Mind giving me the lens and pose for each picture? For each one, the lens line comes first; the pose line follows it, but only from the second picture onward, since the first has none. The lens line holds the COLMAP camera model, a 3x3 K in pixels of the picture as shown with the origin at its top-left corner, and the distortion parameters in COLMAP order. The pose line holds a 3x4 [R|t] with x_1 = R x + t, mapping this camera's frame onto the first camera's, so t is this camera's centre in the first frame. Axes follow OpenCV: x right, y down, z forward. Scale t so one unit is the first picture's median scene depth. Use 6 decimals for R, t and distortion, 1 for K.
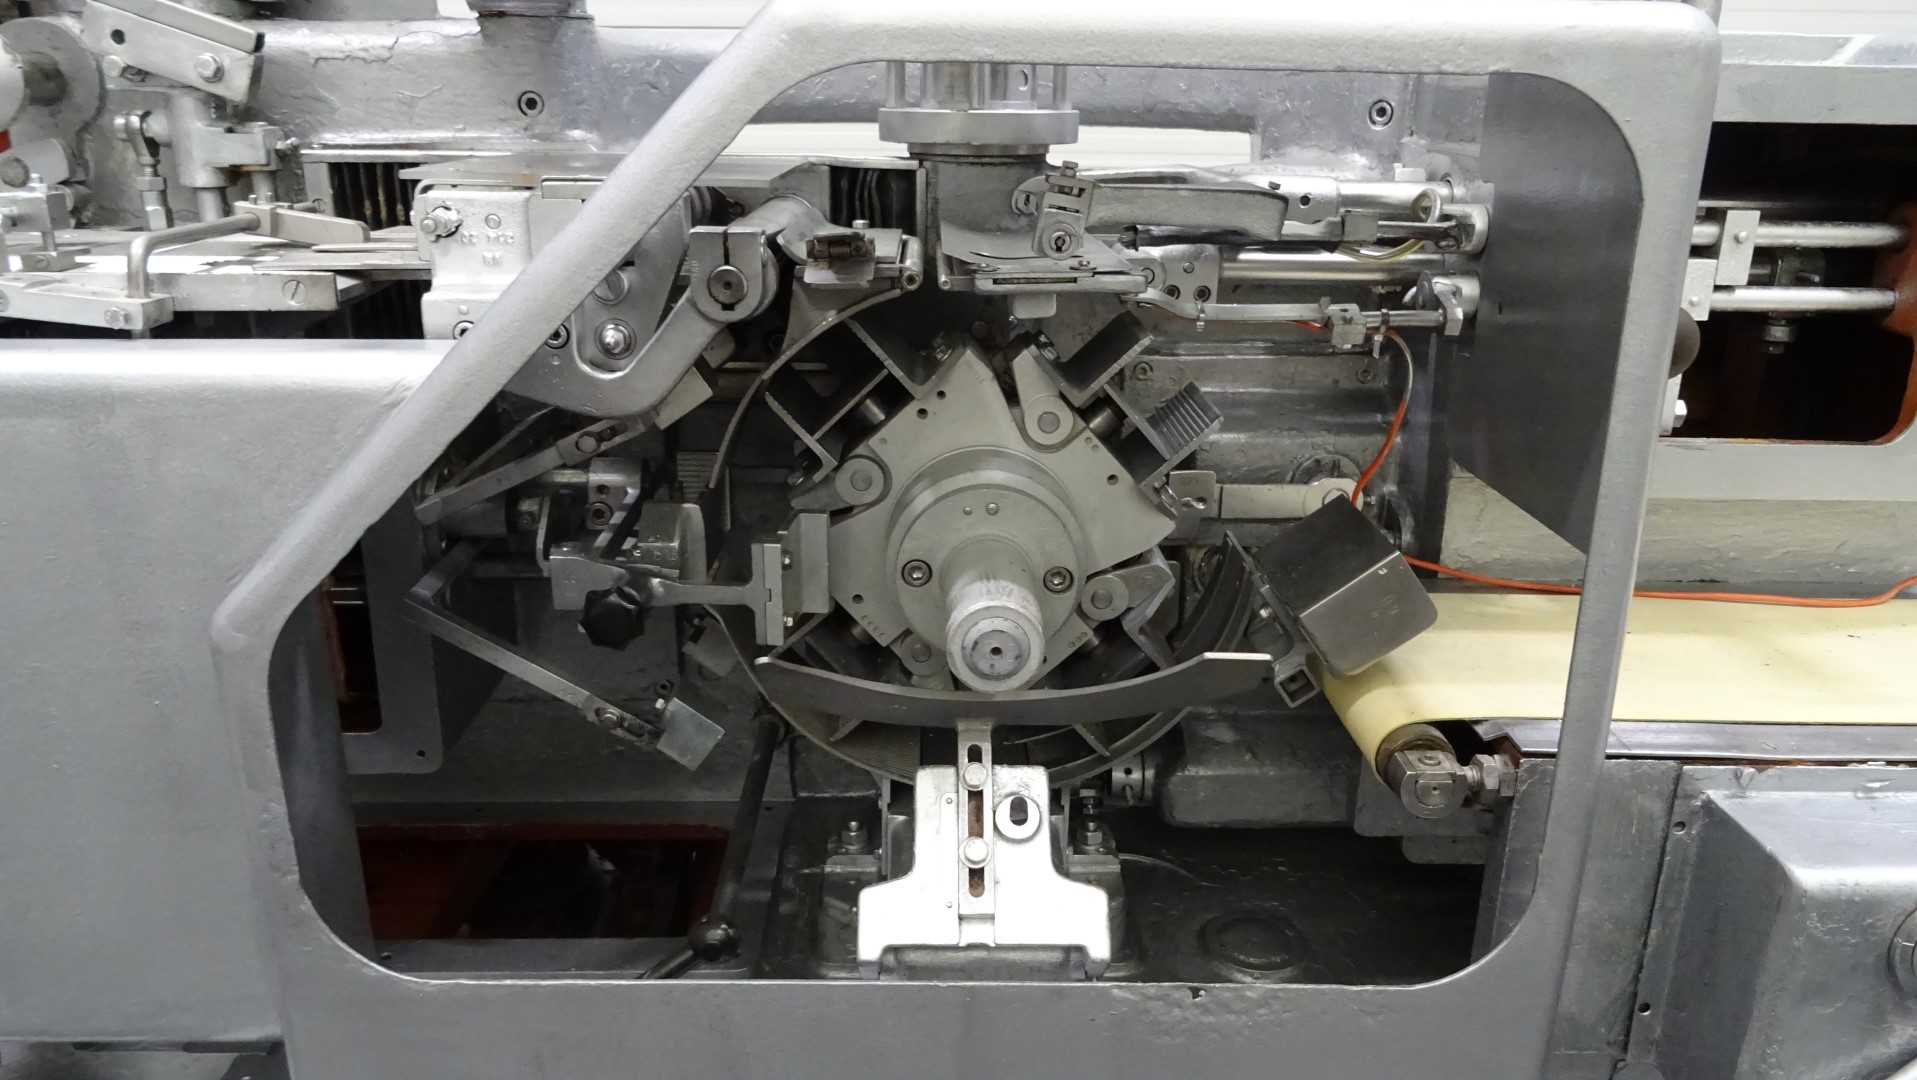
lens RADIAL K [[1364.8, 0, 958.1], [0, 1364.8, 539.6], [0, 0, 1]] dist [-0.003418, -0.001575]
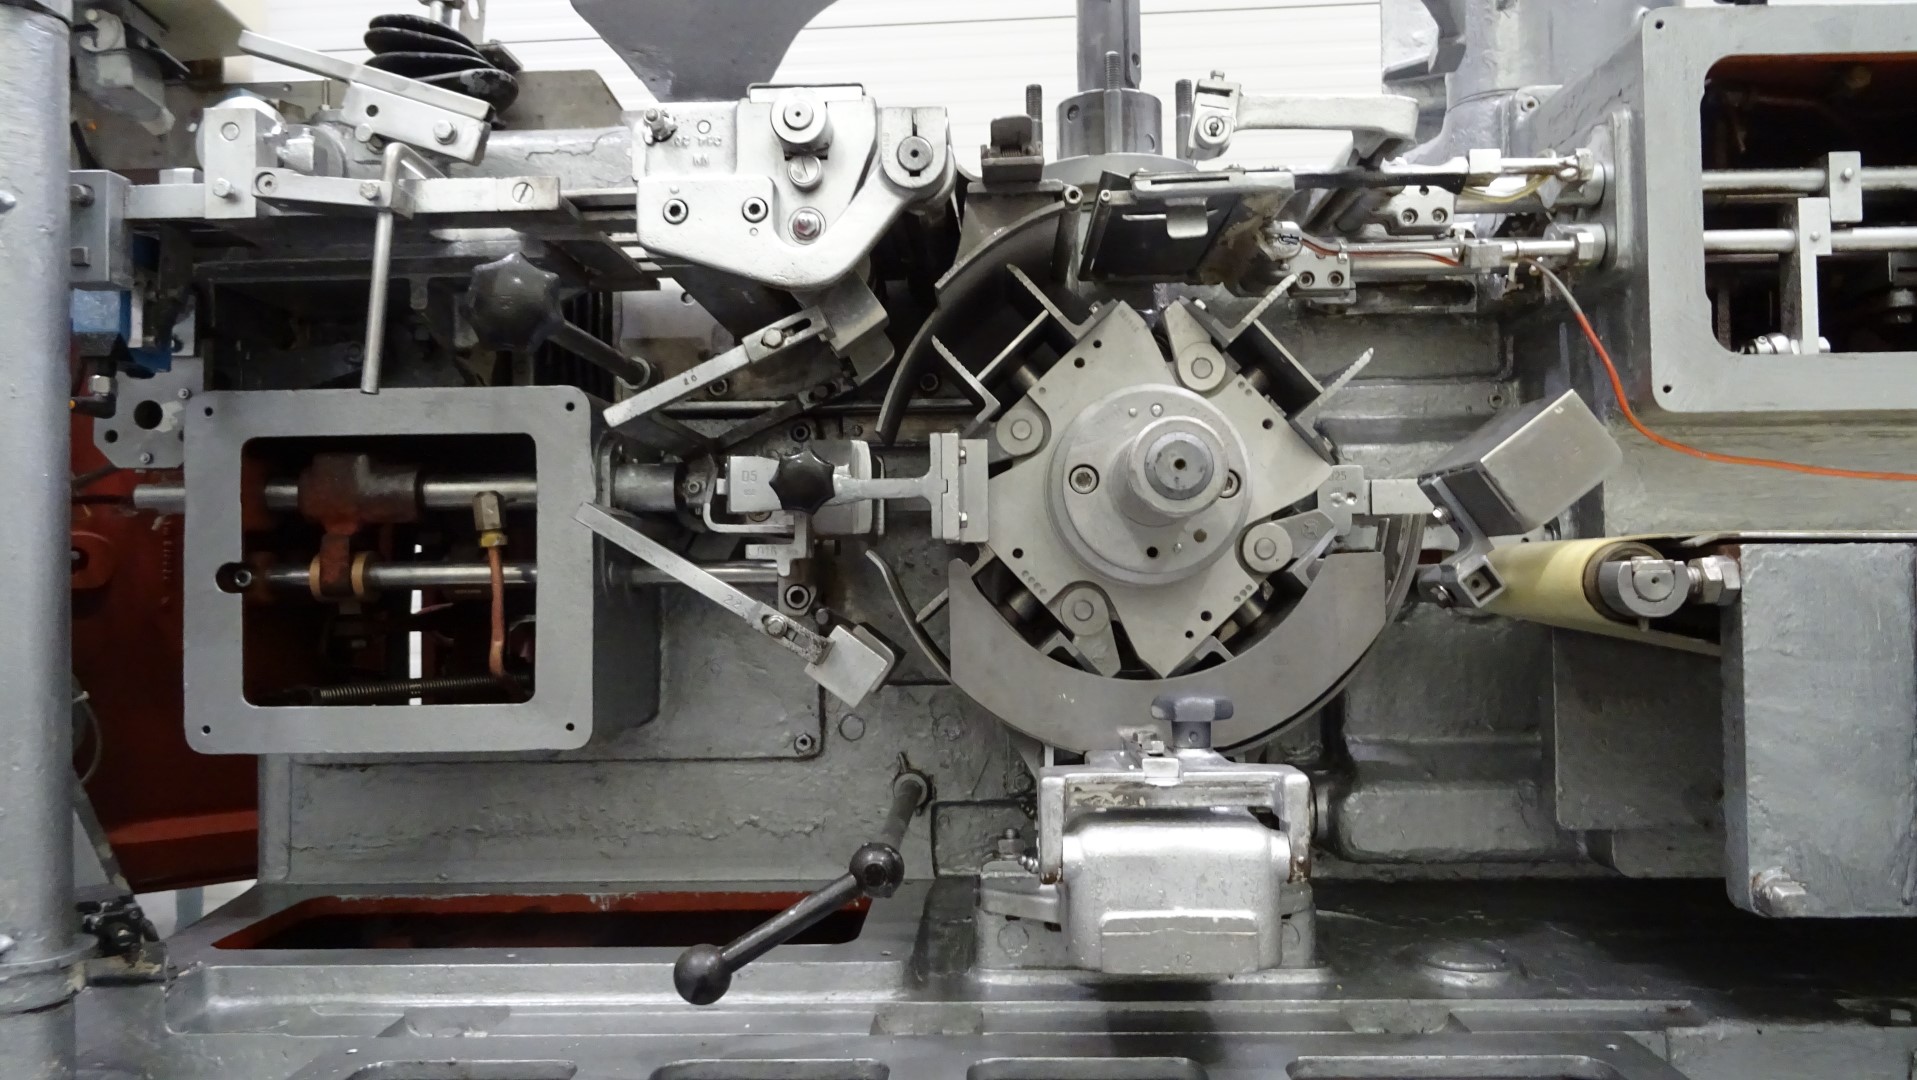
lens RADIAL K [[1364.8, 0, 958.0], [0, 1364.8, 544.8], [0, 0, 1]] dist [-0.003418, -0.001575]
pose [[0.998561, -0.024363, -0.047777, -0.072229], [0.006702, 0.940564, -0.339550, 0.390709], [0.053210, 0.338742, 0.939374, 0.060249]]
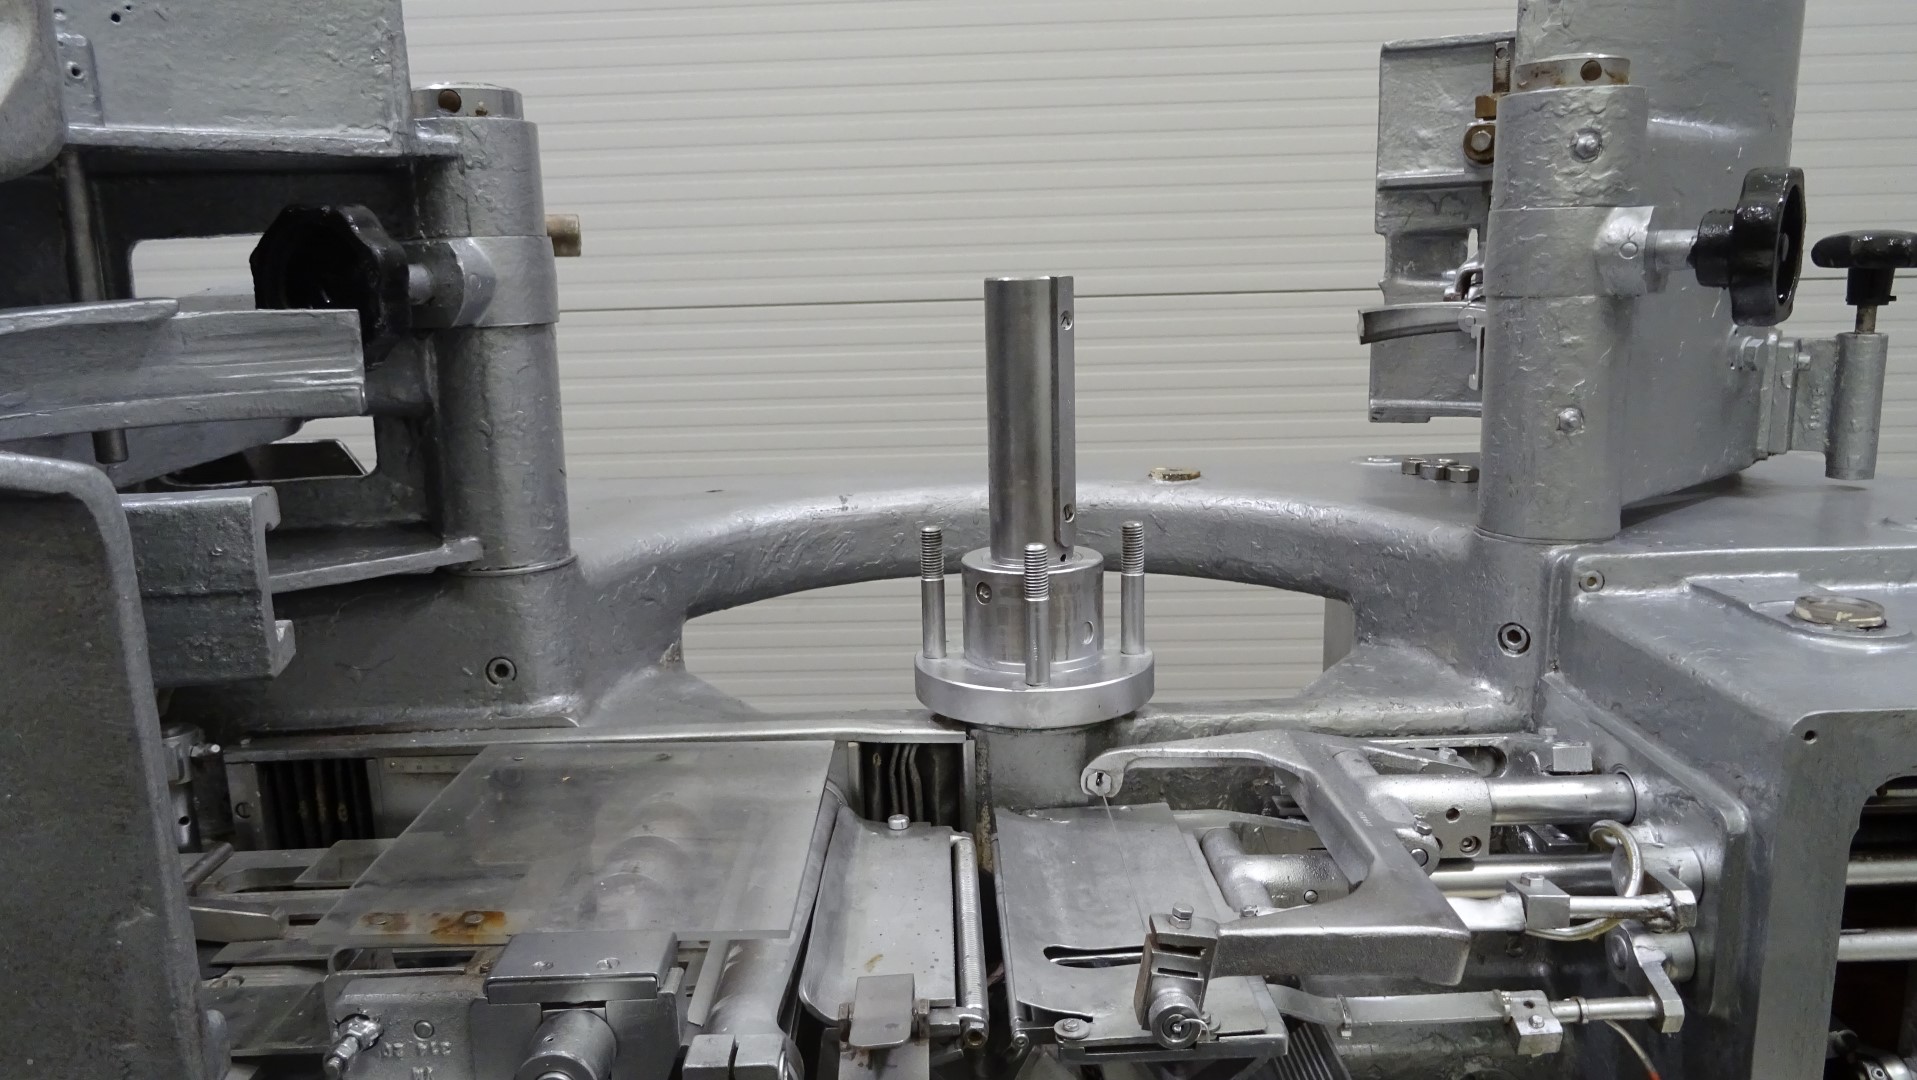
lens RADIAL K [[1364.8, 0, 958.7], [0, 1364.8, 534.2], [0, 0, 1]] dist [-0.003418, -0.001575]
pose [[0.999329, -0.035515, -0.008927, -0.024132], [0.034212, 0.992396, -0.118236, -0.336066], [0.013059, 0.117852, 0.992945, 0.182772]]
